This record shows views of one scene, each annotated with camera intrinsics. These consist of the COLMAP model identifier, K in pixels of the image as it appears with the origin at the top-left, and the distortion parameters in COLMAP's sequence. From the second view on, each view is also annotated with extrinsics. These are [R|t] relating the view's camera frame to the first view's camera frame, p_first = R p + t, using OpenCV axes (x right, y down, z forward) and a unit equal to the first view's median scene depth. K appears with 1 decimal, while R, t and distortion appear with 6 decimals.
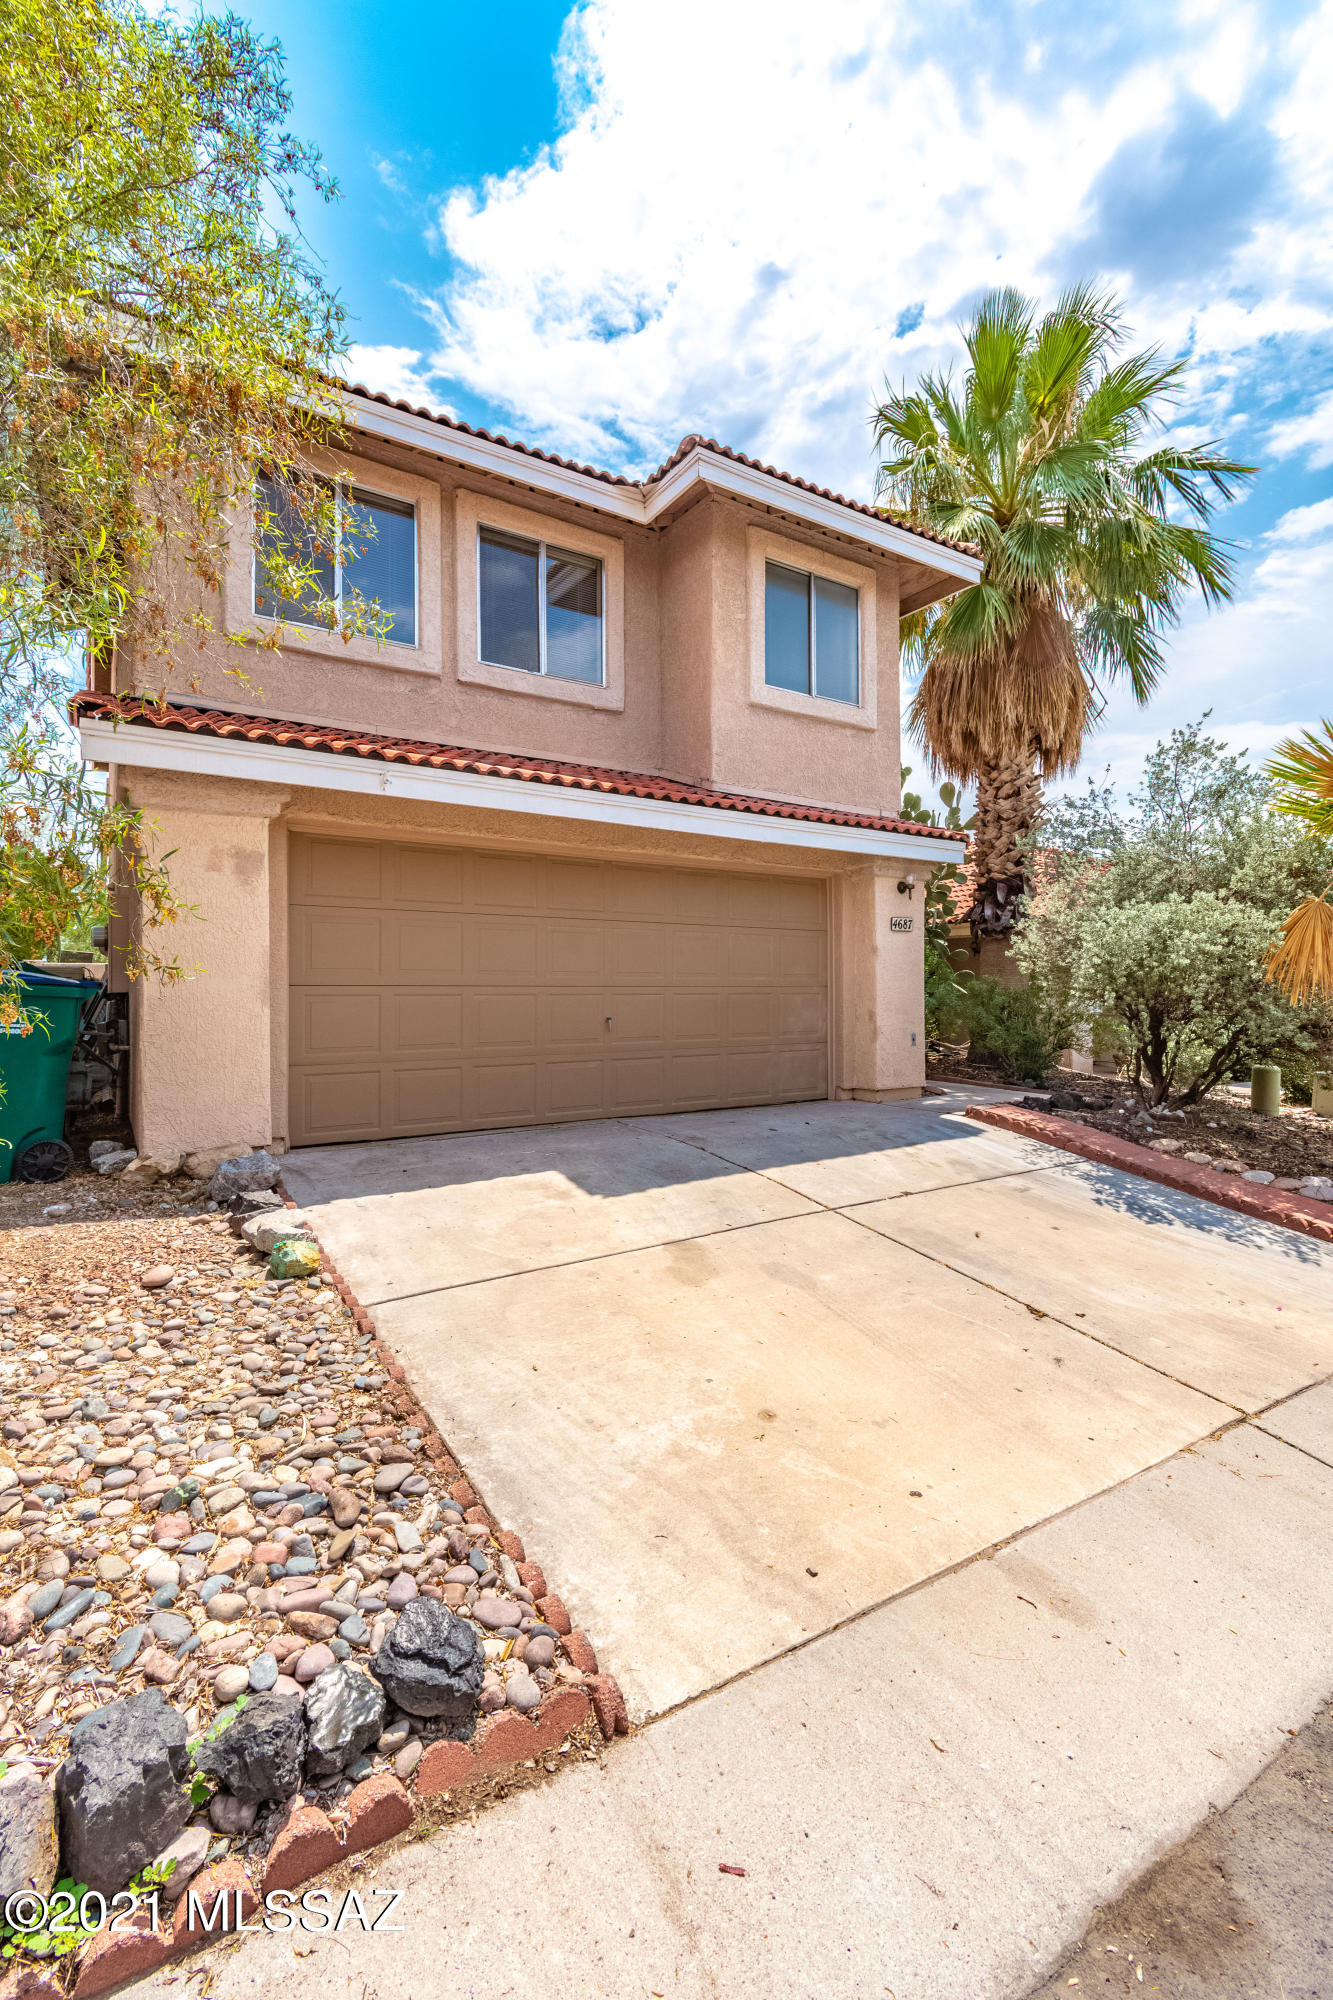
lens RADIAL K [[895.9, 0, 671.6], [0, 895.9, 997.6], [0, 0, 1]] dist [0.003874, -0.001193]
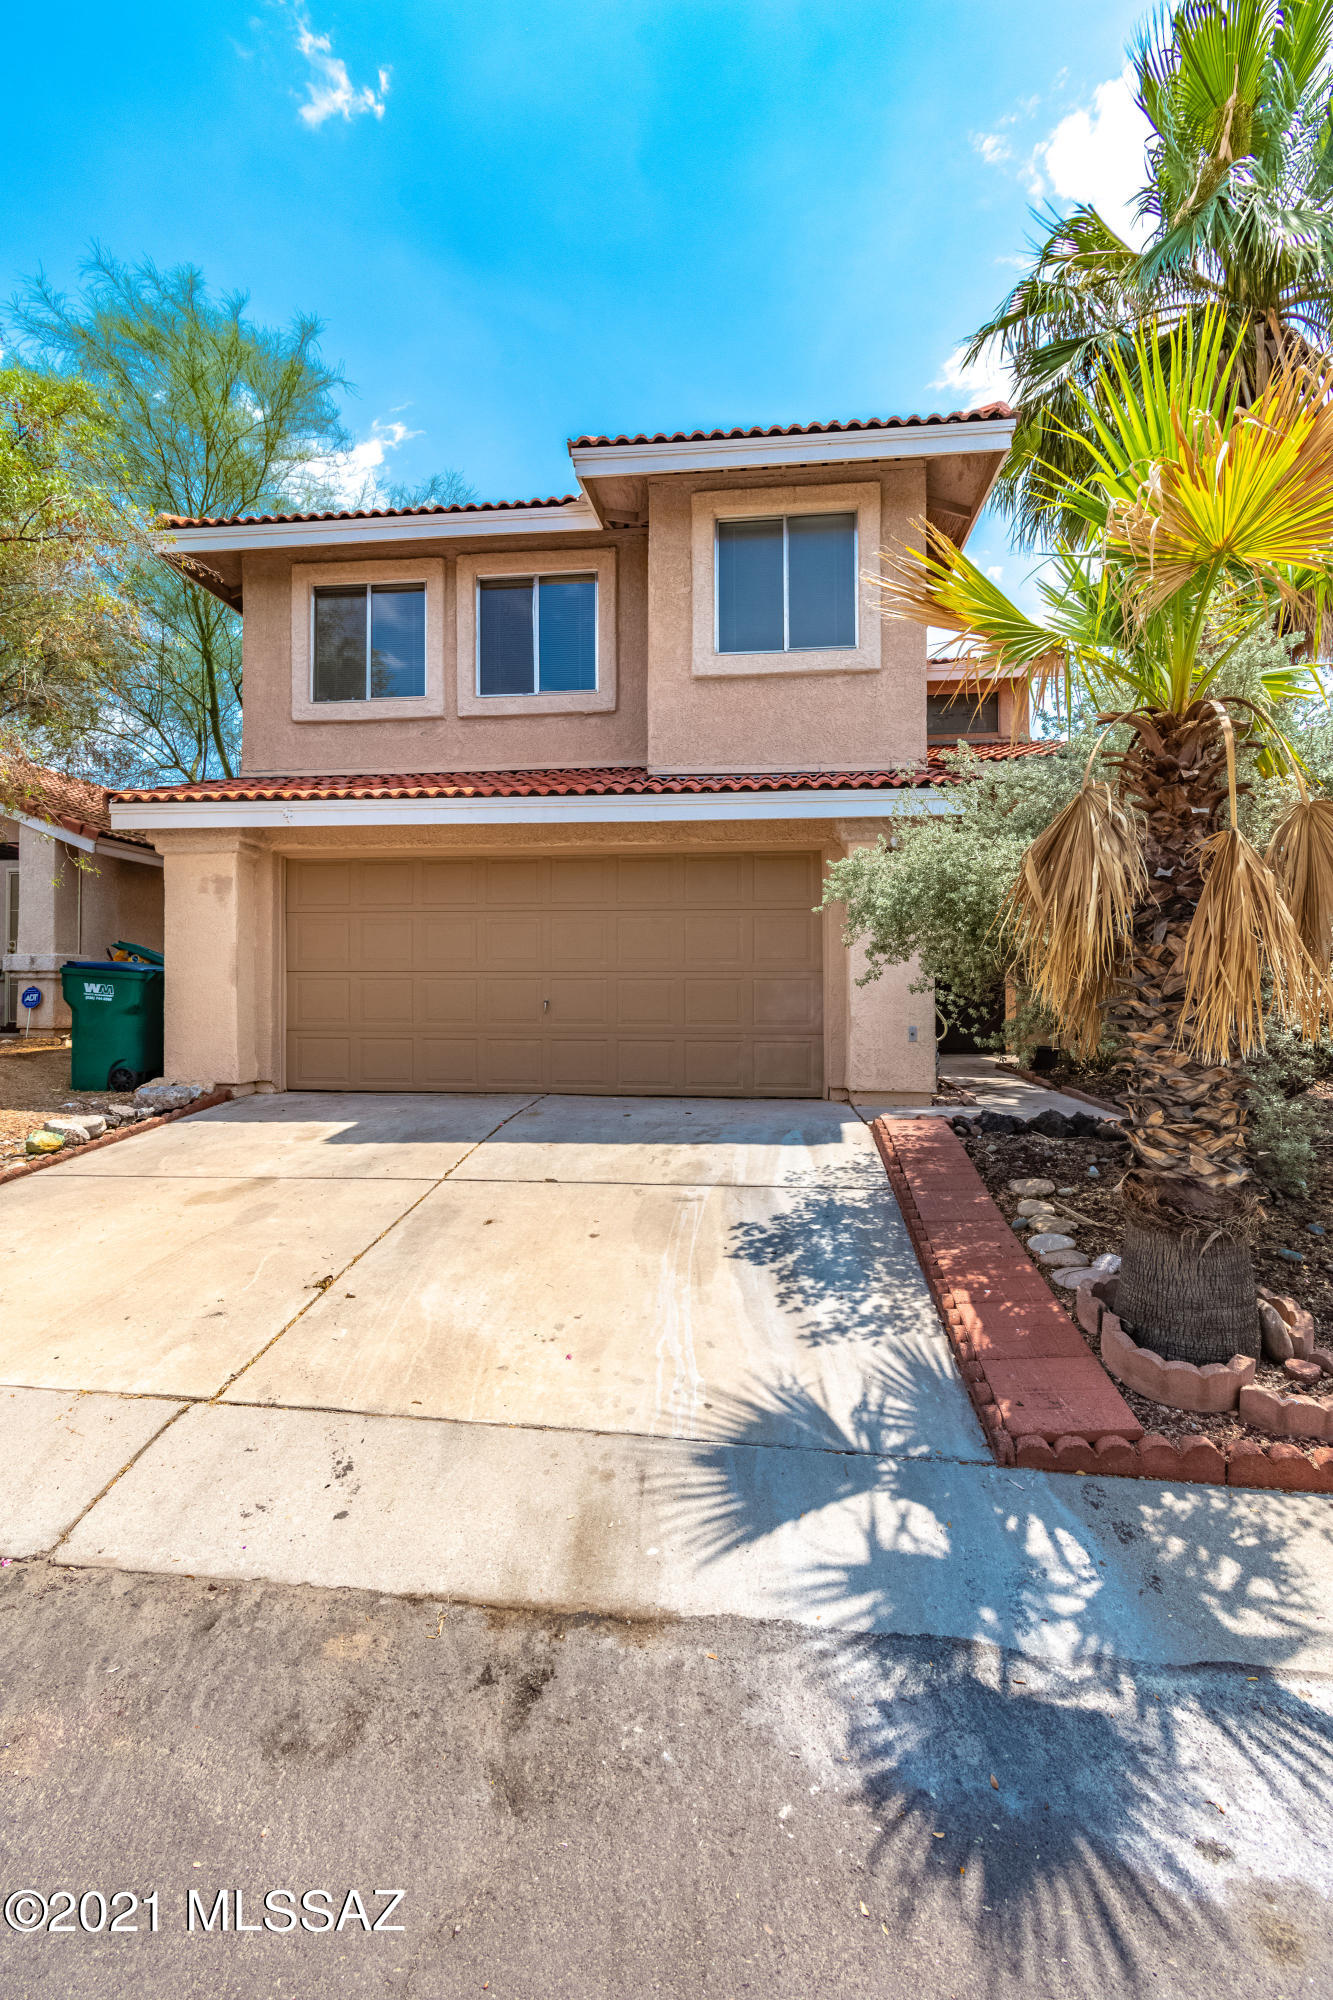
lens RADIAL K [[895.9, 0, 671.8], [0, 895.9, 994.9], [0, 0, 1]] dist [0.003874, -0.001193]
pose [[0.770405, 0.005169, -0.637534, 0.743868], [-0.008242, 0.999964, -0.001852, 0.016379], [0.637501, 0.006681, 0.770420, 0.264967]]
